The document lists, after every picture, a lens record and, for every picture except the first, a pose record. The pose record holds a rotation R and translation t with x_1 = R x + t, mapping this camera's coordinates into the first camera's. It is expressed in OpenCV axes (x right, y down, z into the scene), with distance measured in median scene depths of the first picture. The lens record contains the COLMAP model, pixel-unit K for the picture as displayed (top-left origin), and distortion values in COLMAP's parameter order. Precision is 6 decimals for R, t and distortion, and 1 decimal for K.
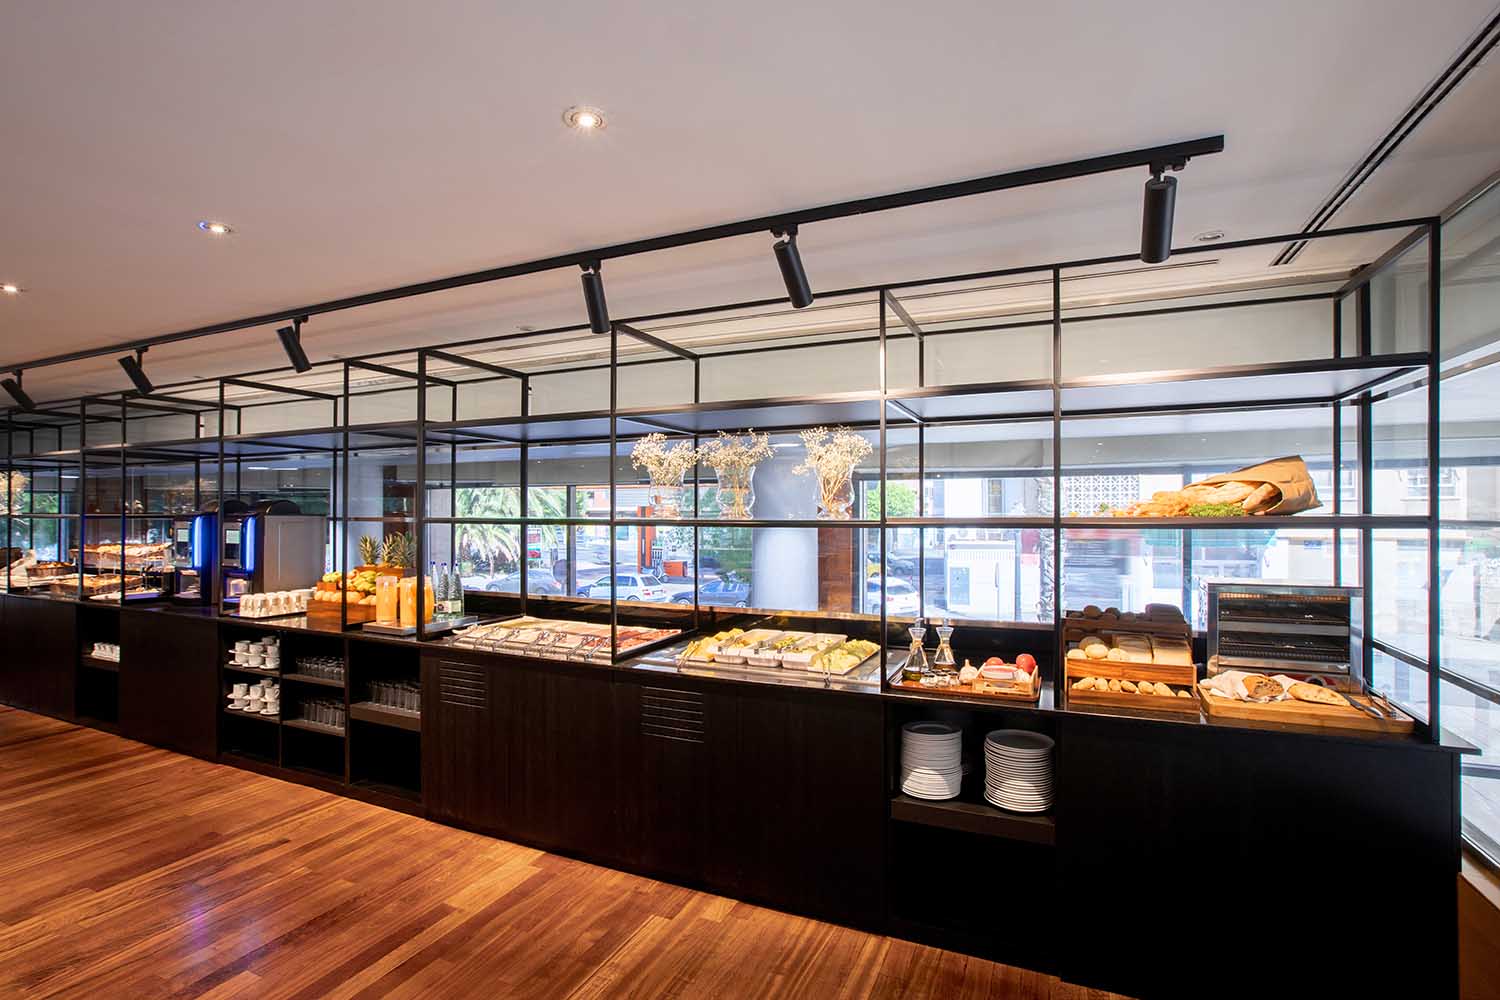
lens RADIAL K [[718.9, 0, 720.4], [0, 718.9, 473.9], [0, 0, 1]] dist [-0.055587, 0.000190]
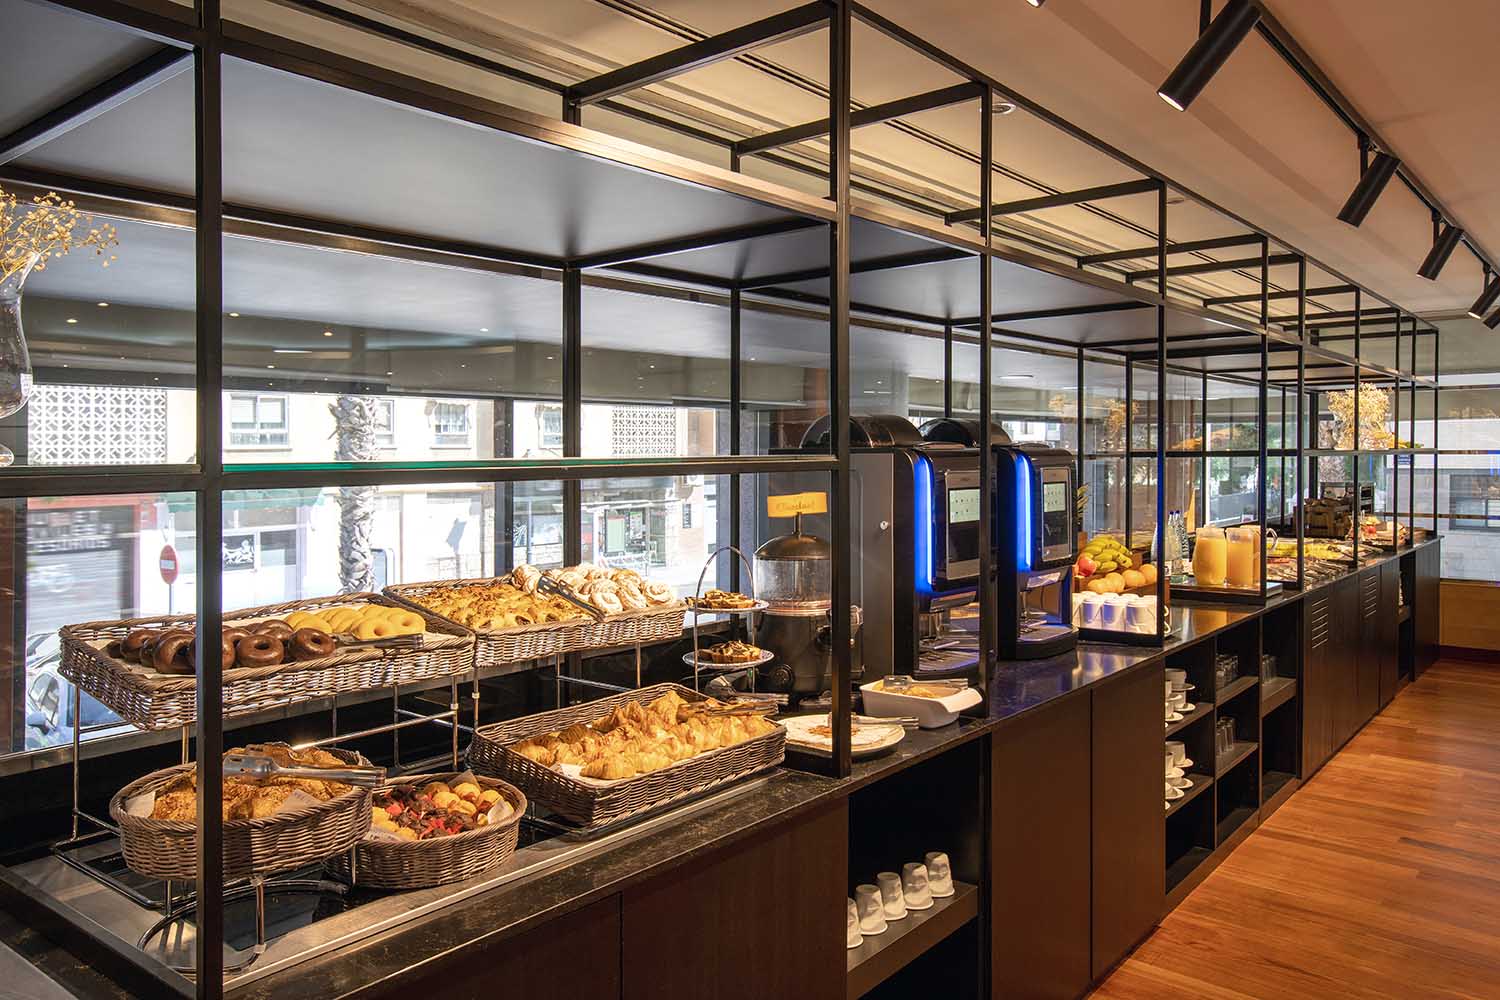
lens RADIAL K [[1113.2, 0, 750.0], [0, 1113.2, 500.0], [0, 0, 1]] dist [0.002134, 0.000516]
pose [[0.257077, -0.042261, 0.965466, -1.008958], [-0.038809, 0.997786, 0.054009, 0.038143], [-0.965611, -0.051354, 0.254868, 0.687744]]
